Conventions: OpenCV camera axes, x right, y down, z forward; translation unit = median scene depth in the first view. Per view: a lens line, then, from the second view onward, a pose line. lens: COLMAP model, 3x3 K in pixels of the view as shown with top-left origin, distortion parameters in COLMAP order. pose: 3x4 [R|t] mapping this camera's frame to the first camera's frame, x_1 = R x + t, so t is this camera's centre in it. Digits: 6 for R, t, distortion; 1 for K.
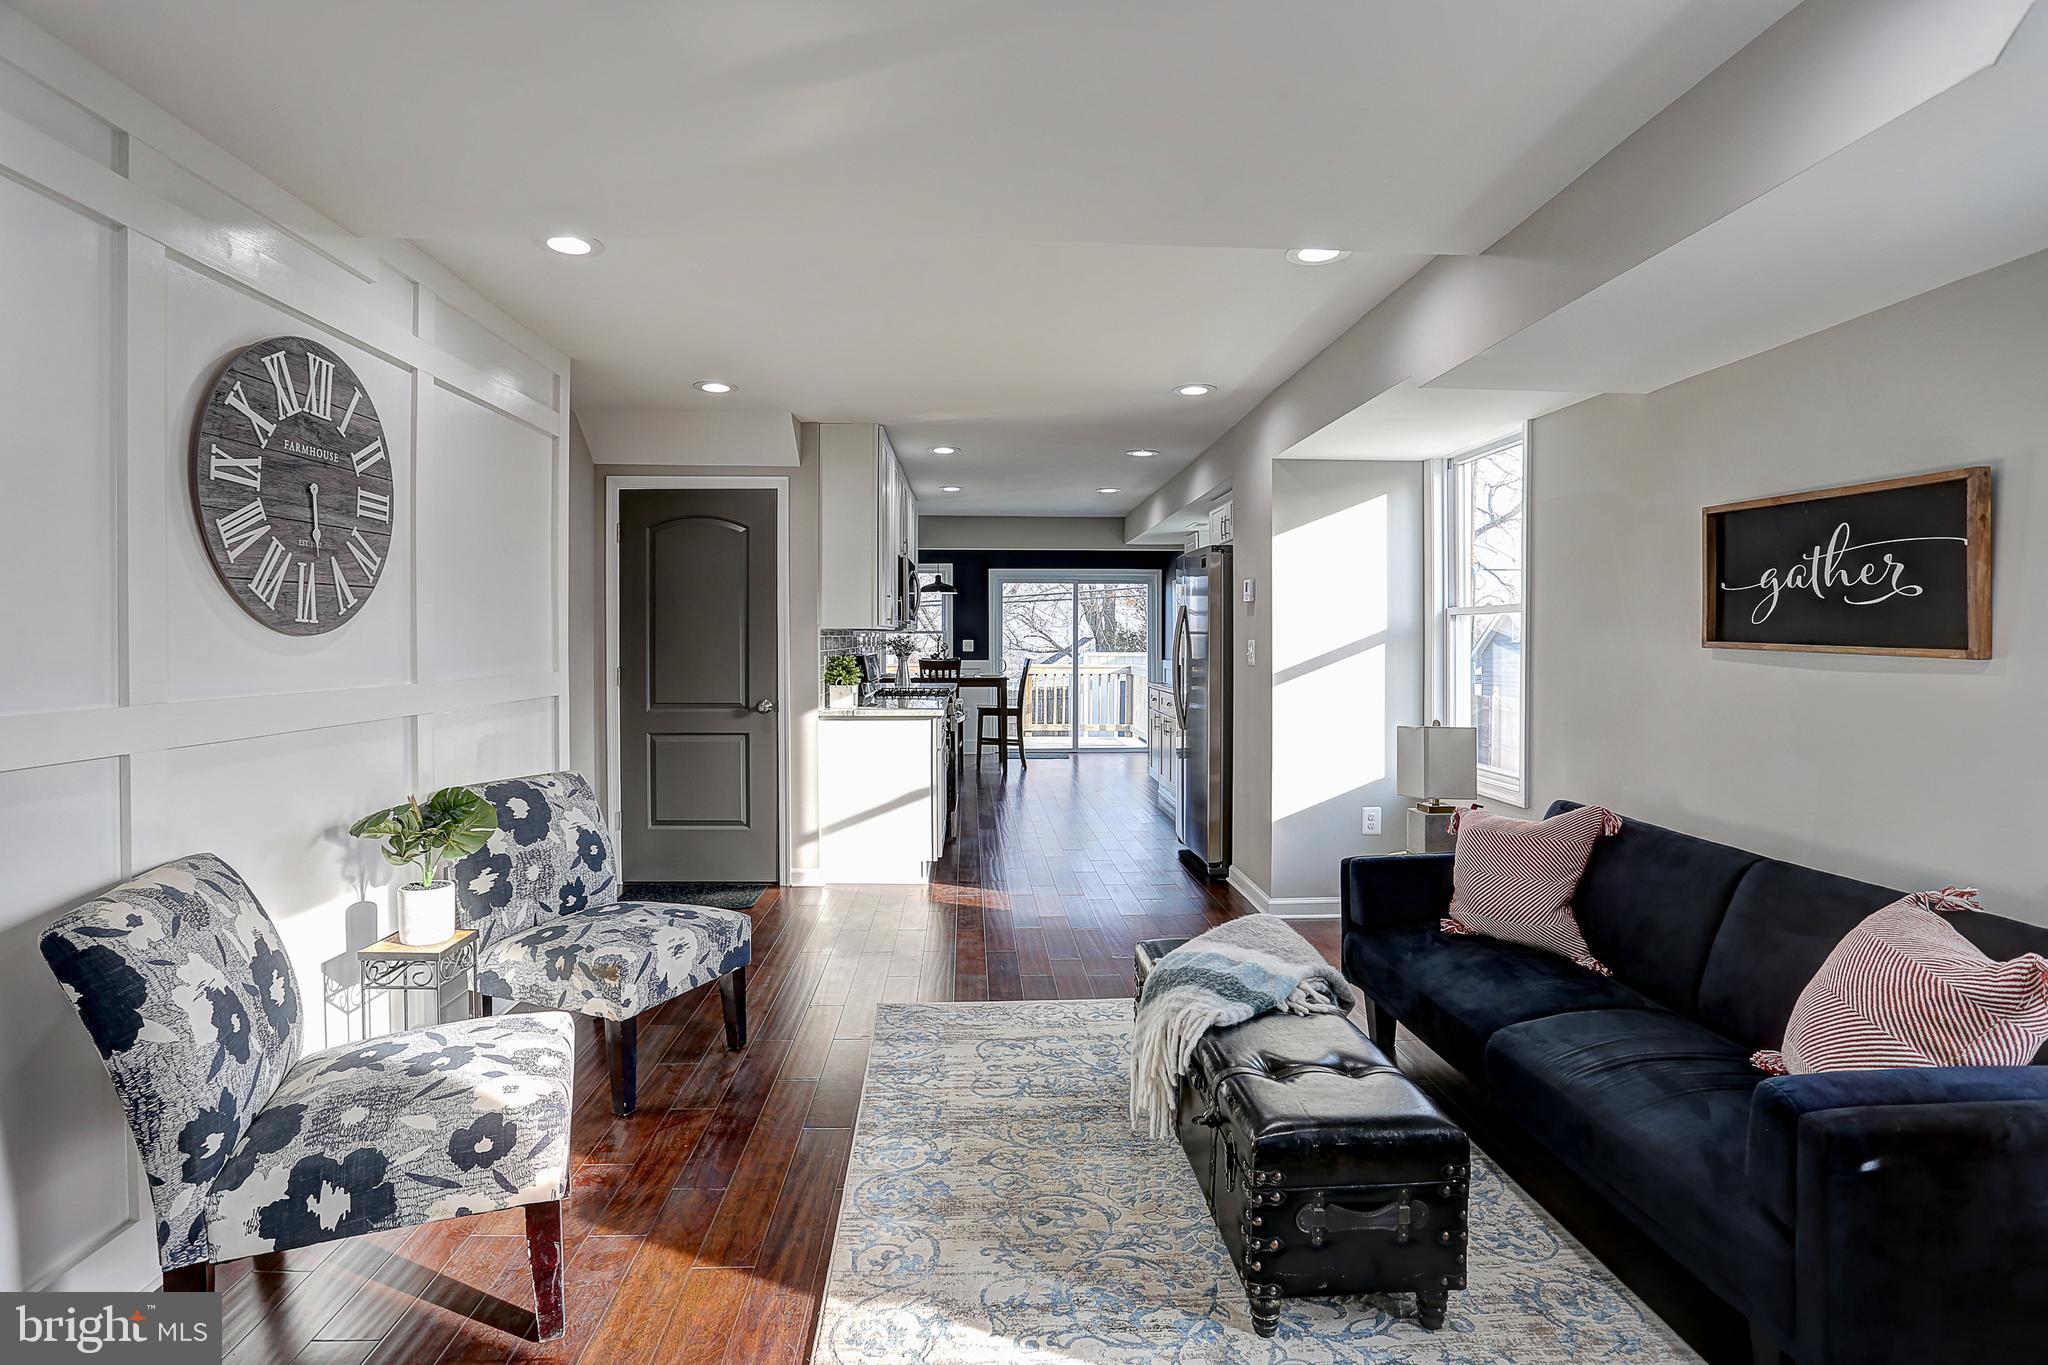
lens RADIAL K [[1048.3, 0, 1035.8], [0, 1048.3, 667.0], [0, 0, 1]] dist [-0.082171, 0.054409]
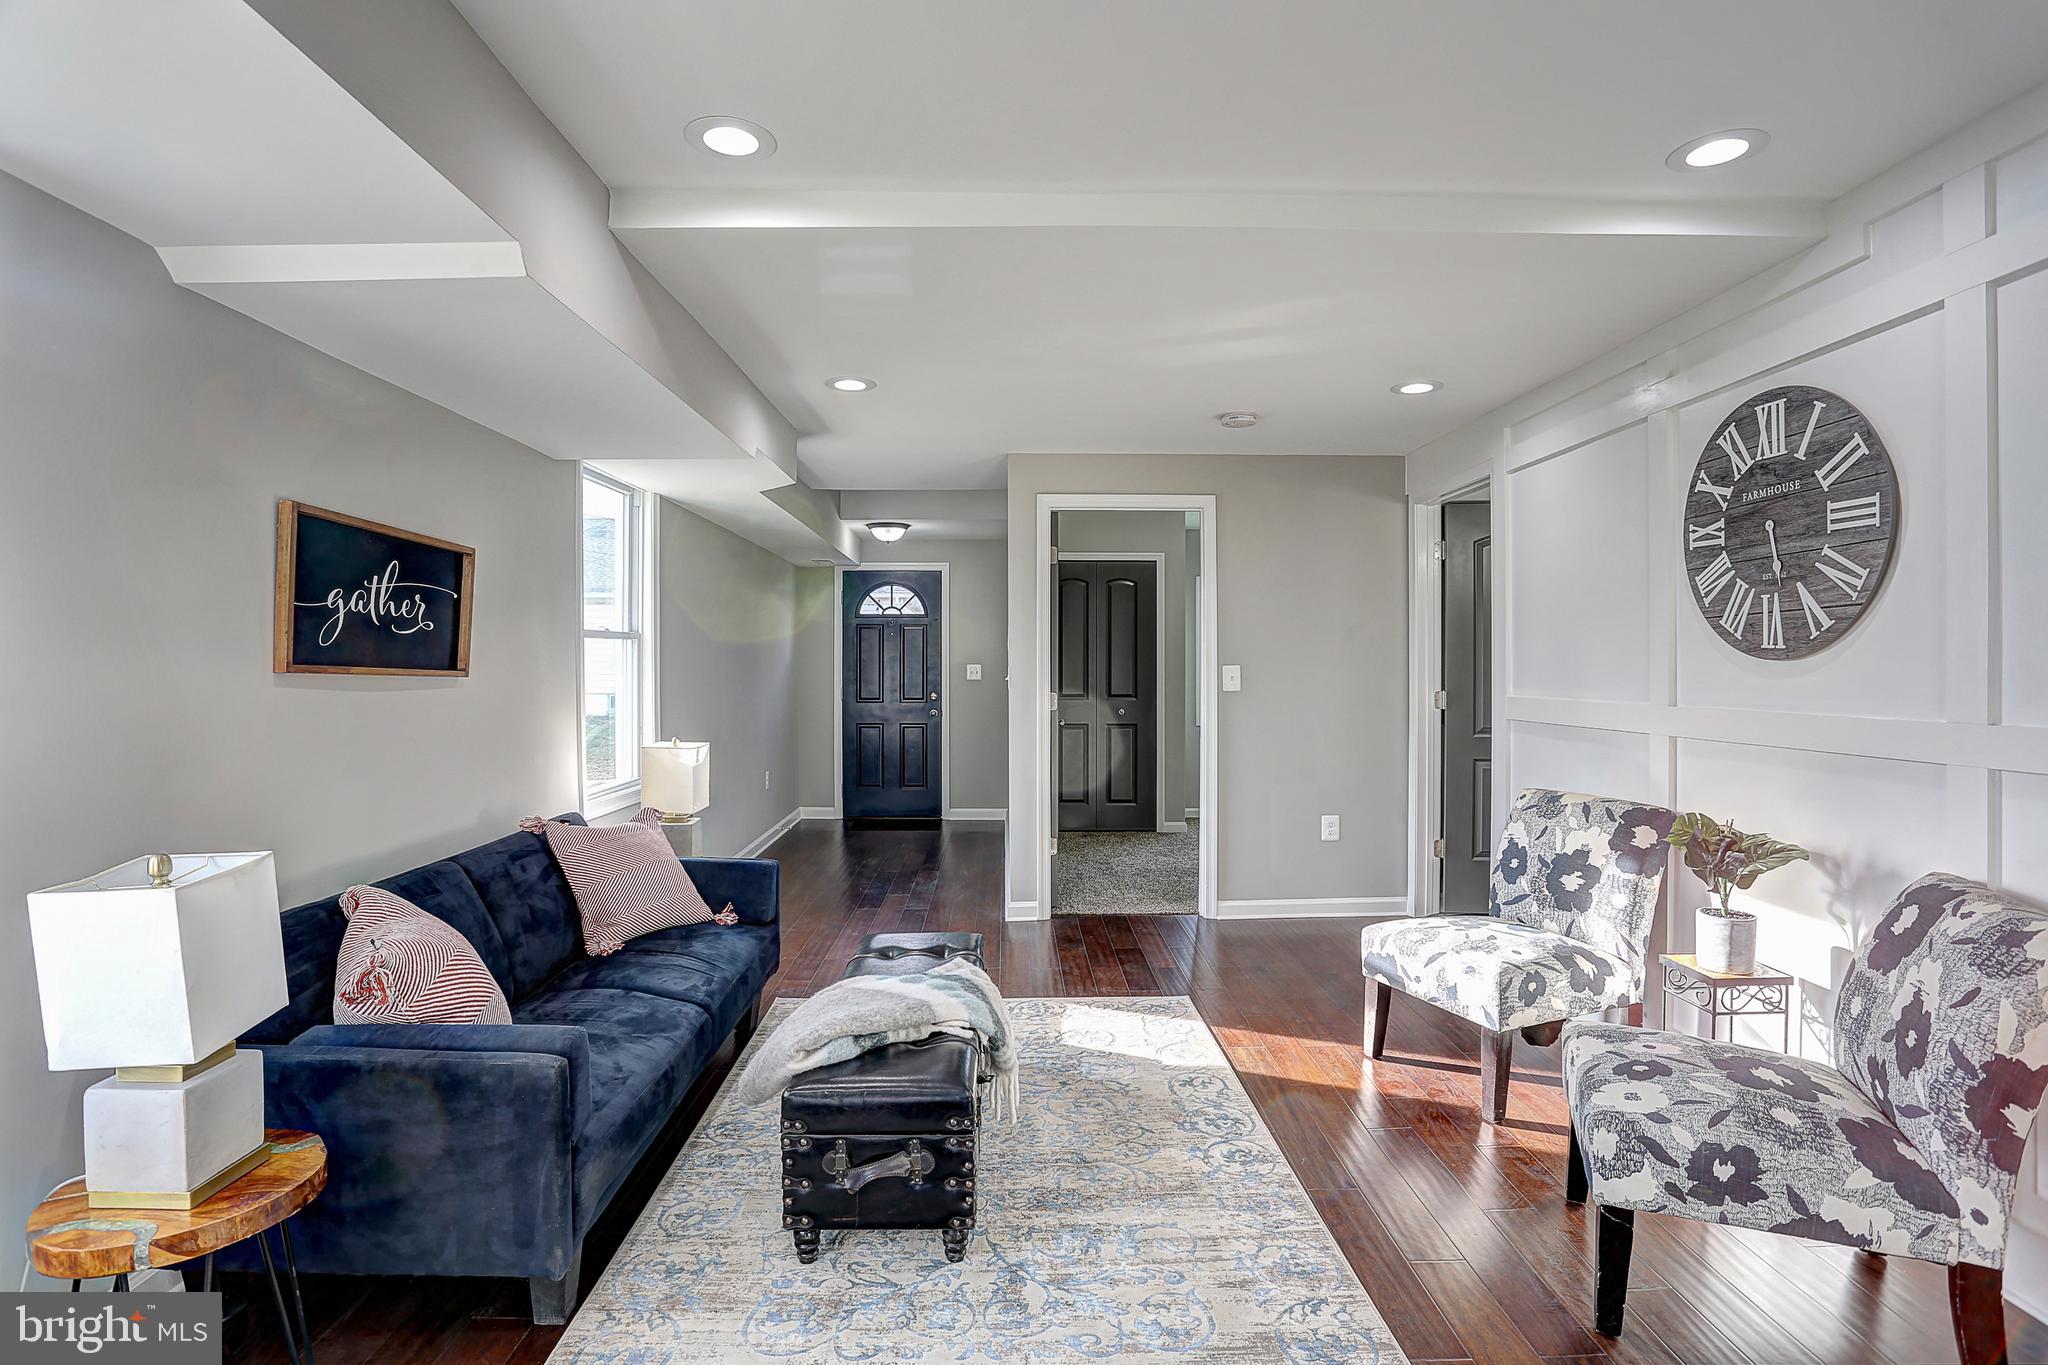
lens RADIAL K [[1048.3, 0, 1035.8], [0, 1048.3, 667.0], [0, 0, 1]] dist [-0.082171, 0.054409]
pose [[-0.999274, -0.000605, 0.038103, 0.033084], [0.000394, 0.999657, 0.026194, -0.052182], [-0.038106, 0.026190, -0.998930, 2.111144]]
